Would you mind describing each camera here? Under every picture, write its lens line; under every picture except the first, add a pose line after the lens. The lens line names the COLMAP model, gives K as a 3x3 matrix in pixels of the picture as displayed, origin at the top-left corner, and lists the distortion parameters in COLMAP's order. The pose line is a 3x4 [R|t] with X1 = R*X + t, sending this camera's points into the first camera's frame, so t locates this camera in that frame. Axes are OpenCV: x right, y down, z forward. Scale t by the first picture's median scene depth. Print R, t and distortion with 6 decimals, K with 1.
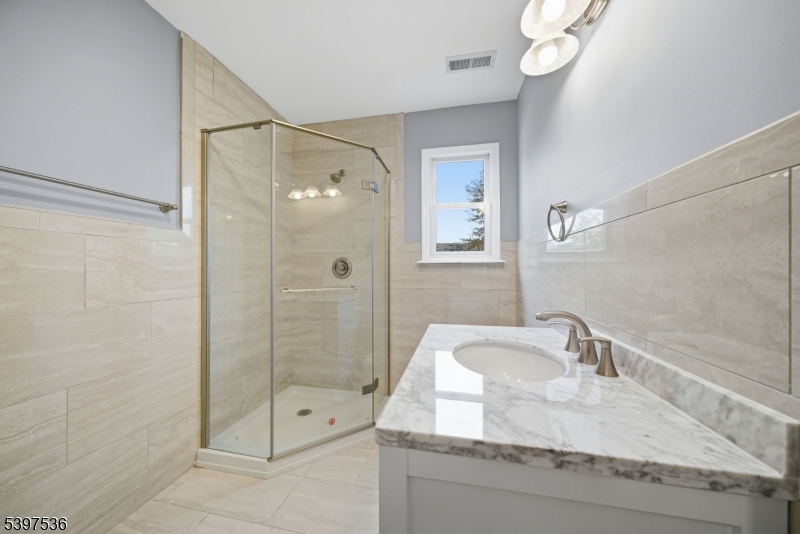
lens RADIAL K [[277.0, 0, 402.1], [0, 277.0, 267.3], [0, 0, 1]] dist [-0.003189, 0.000224]
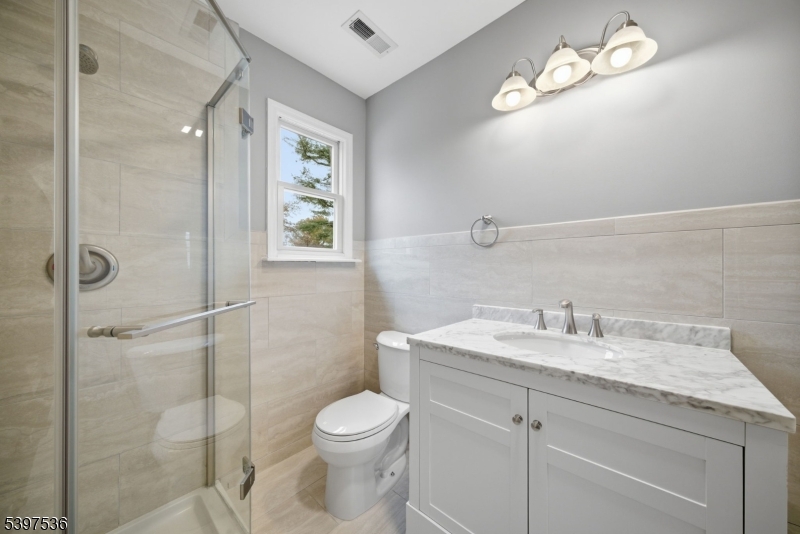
lens RADIAL K [[277.0, 0, 402.9], [0, 277.0, 266.7], [0, 0, 1]] dist [-0.003189, 0.000224]
pose [[0.508678, 0.003987, 0.860947, -1.260824], [-0.003352, 0.999991, -0.002650, 0.002896], [-0.860950, -0.001538, 0.508687, 1.245576]]
